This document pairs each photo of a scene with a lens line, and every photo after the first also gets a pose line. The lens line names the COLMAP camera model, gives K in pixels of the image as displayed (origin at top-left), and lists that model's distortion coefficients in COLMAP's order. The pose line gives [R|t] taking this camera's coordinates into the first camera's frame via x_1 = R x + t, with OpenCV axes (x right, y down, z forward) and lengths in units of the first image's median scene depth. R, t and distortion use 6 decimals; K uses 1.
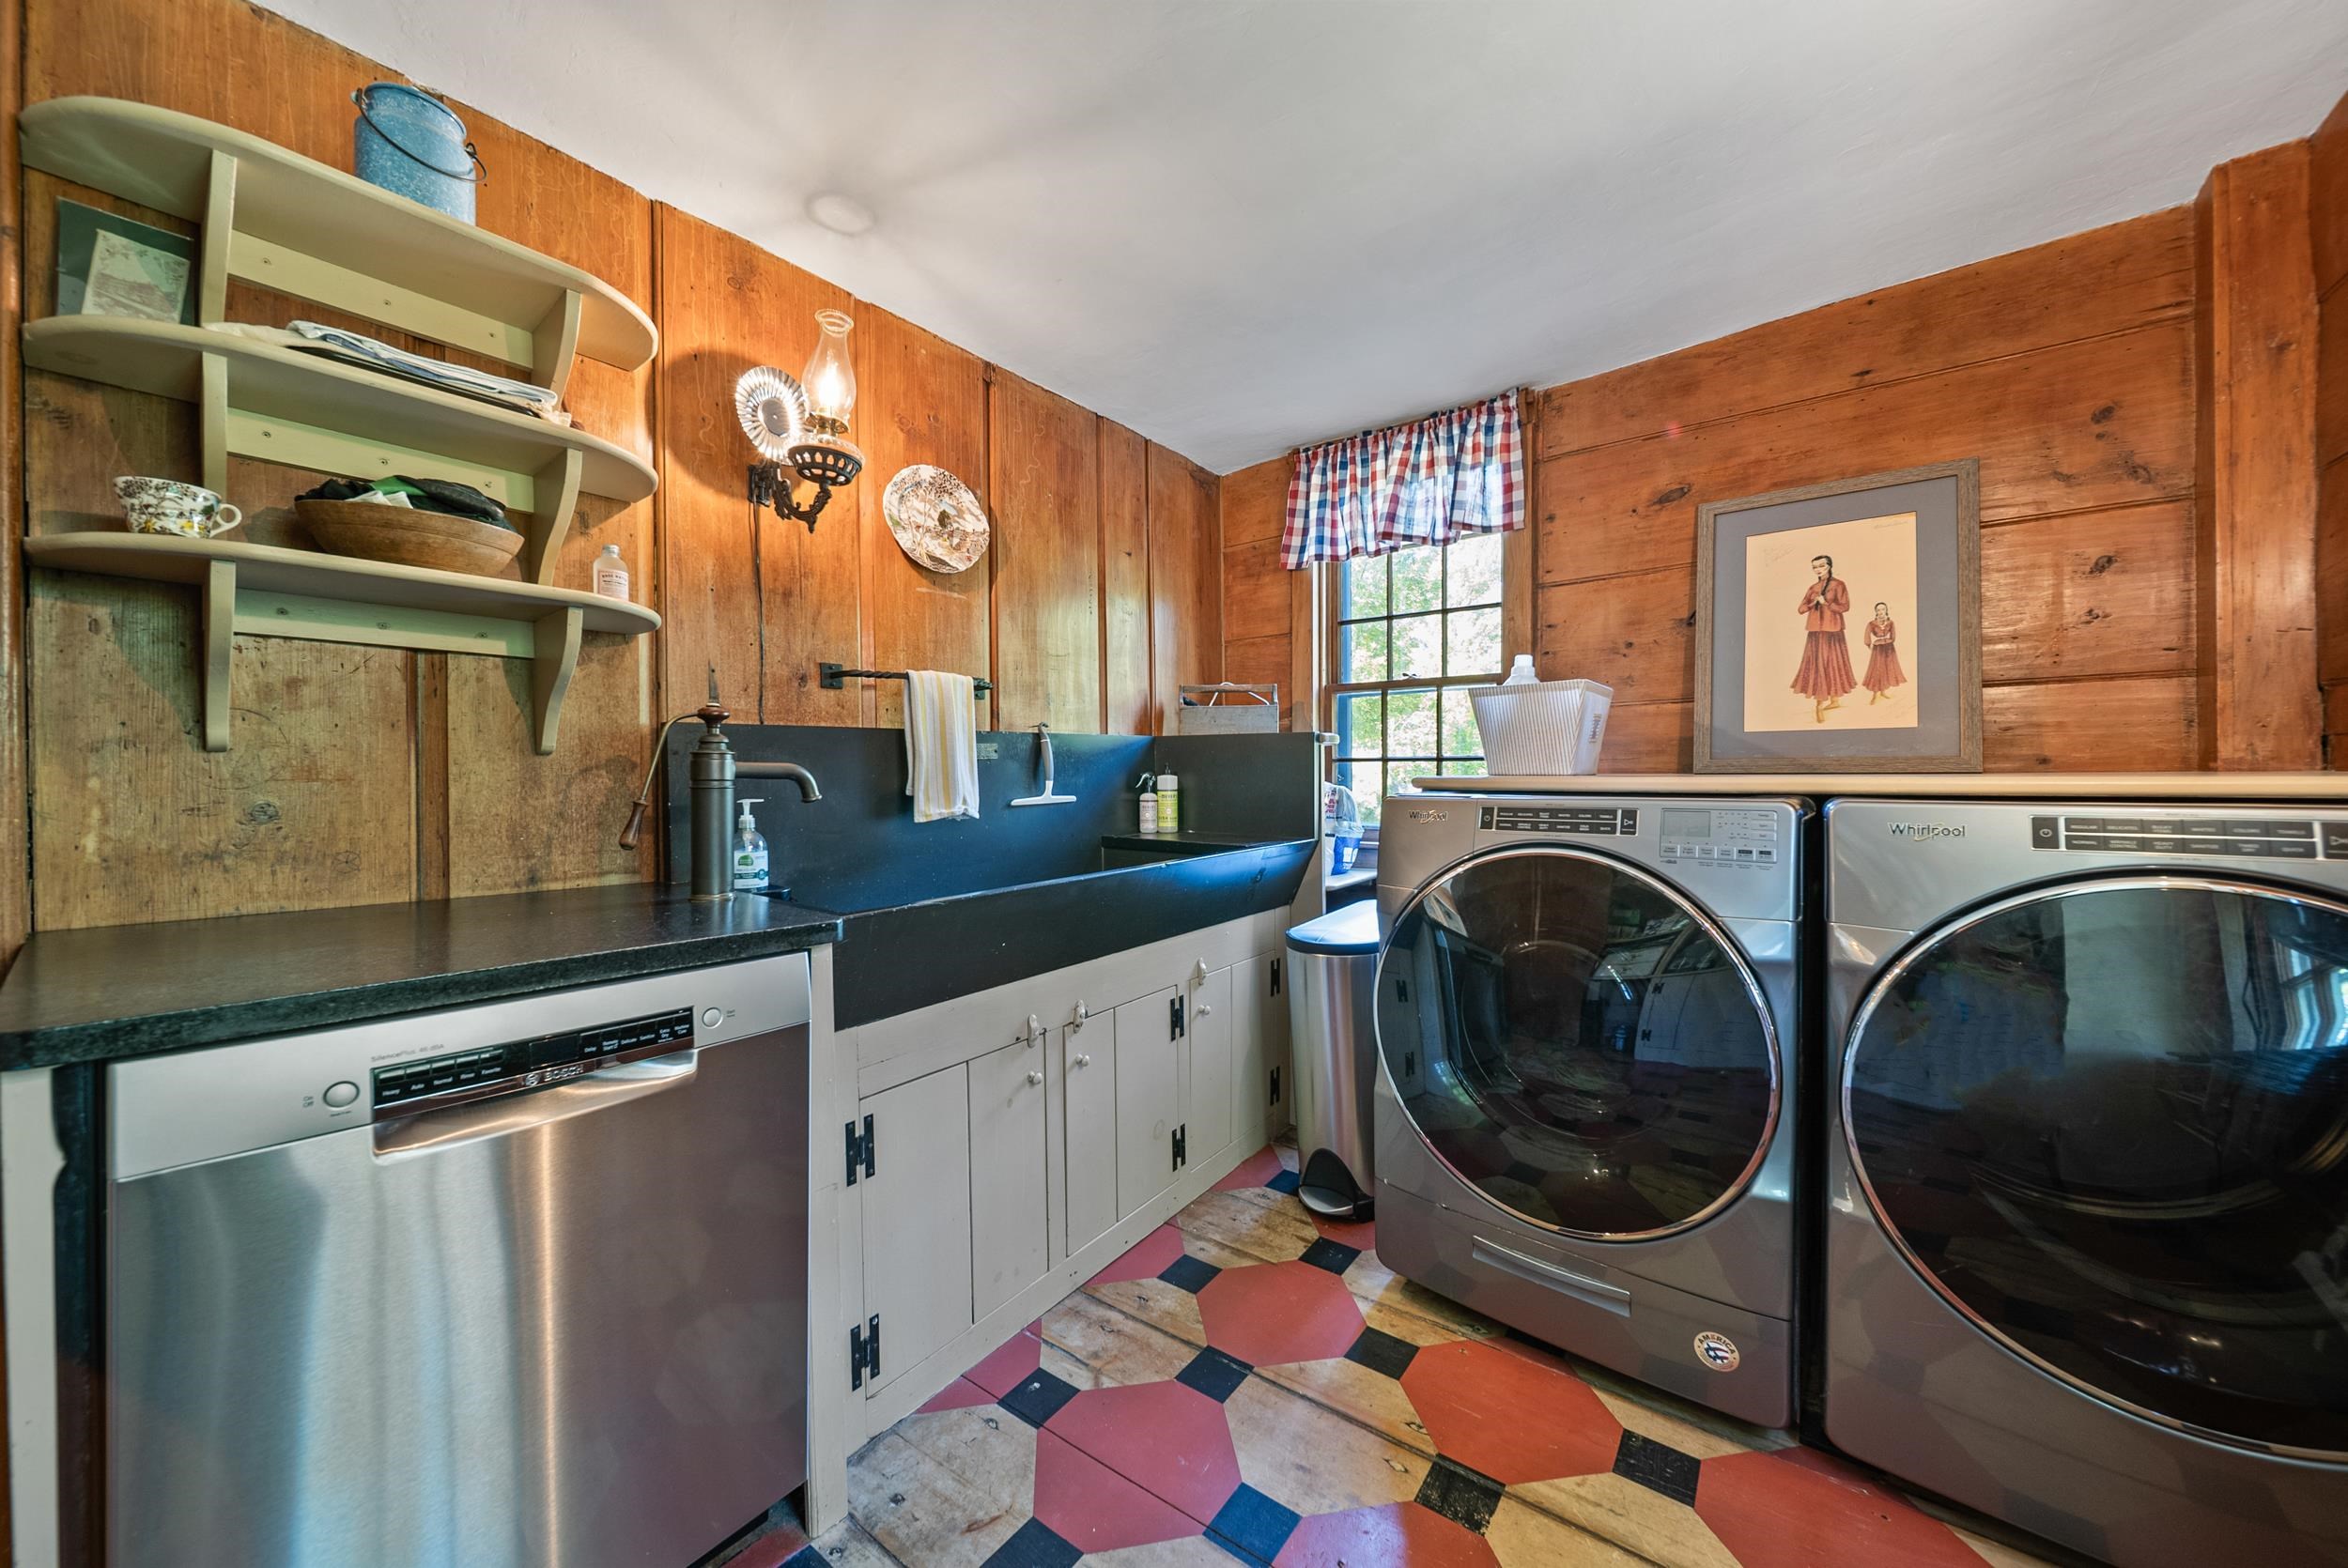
lens RADIAL K [[862.0, 0, 1174.0], [0, 862.0, 784.0], [0, 0, 1]] dist [-0.000091, -0.000114]
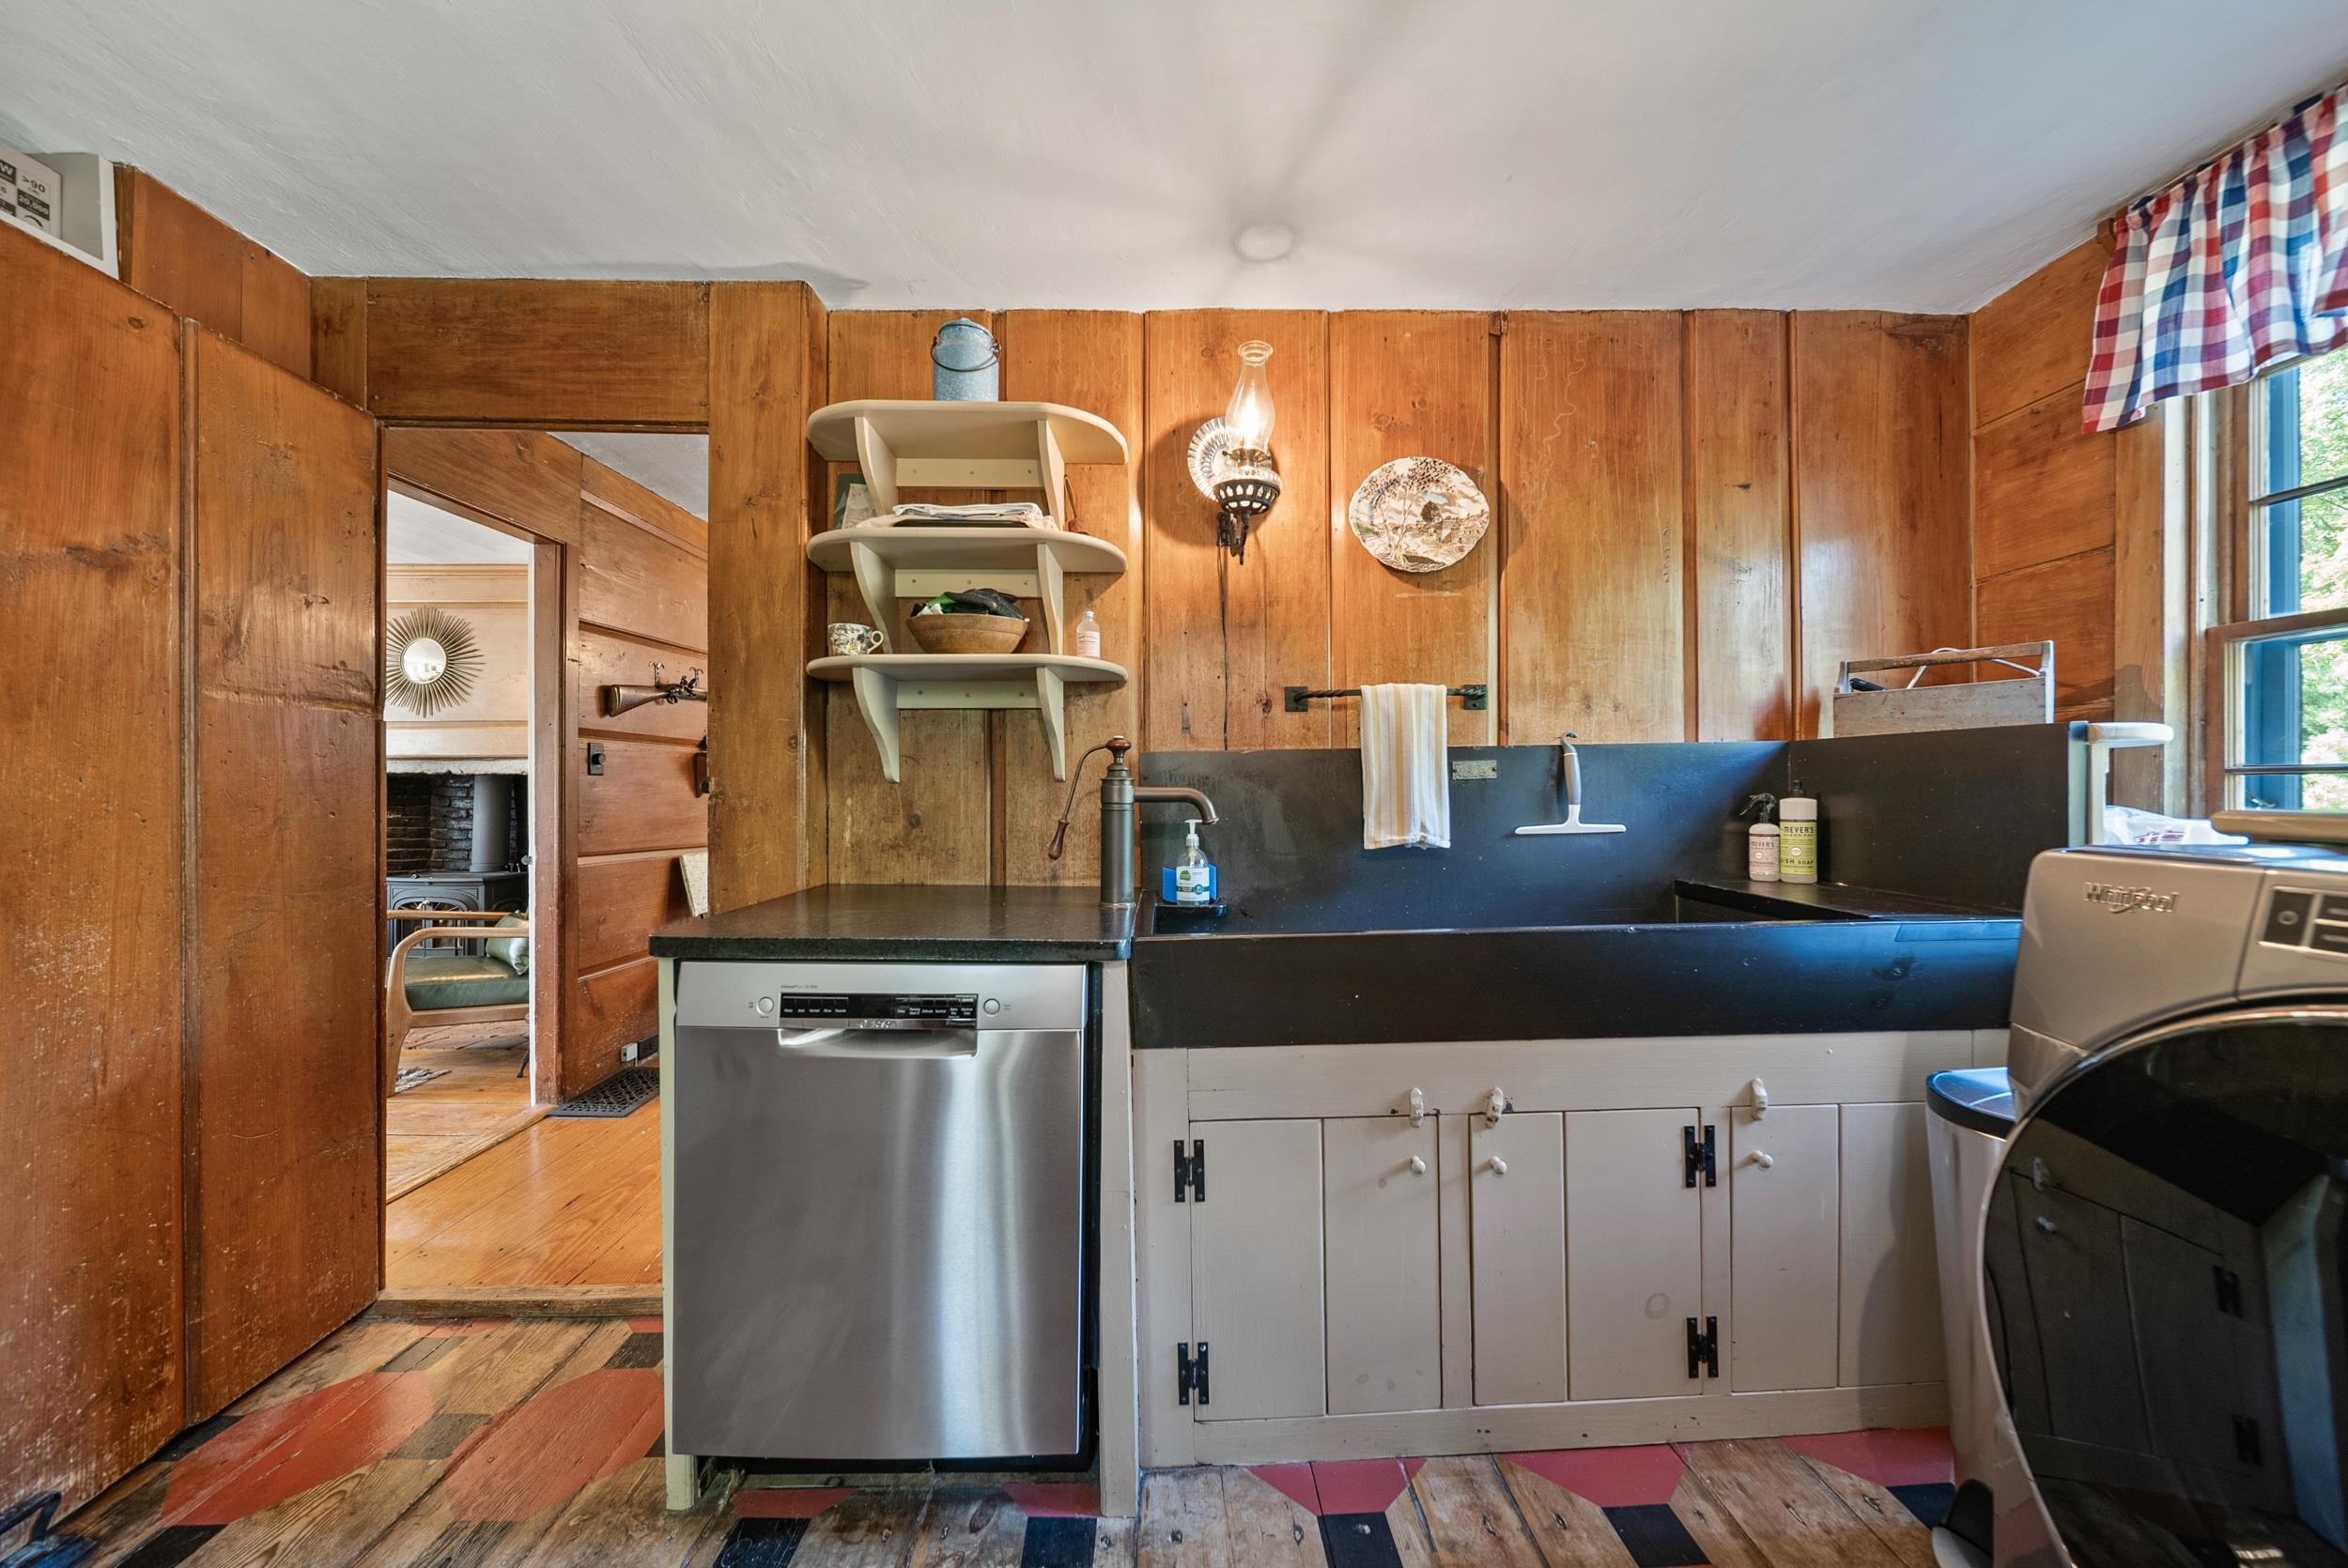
lens RADIAL K [[861.5, 0, 1187.0], [0, 861.5, 793.4], [0, 0, 1]] dist [-0.001416, -0.000492]
pose [[0.605945, 0.005081, -0.795490, 0.300060], [-0.007986, 0.999968, 0.000303, -0.013047], [0.795466, 0.006169, 0.605966, 0.263739]]
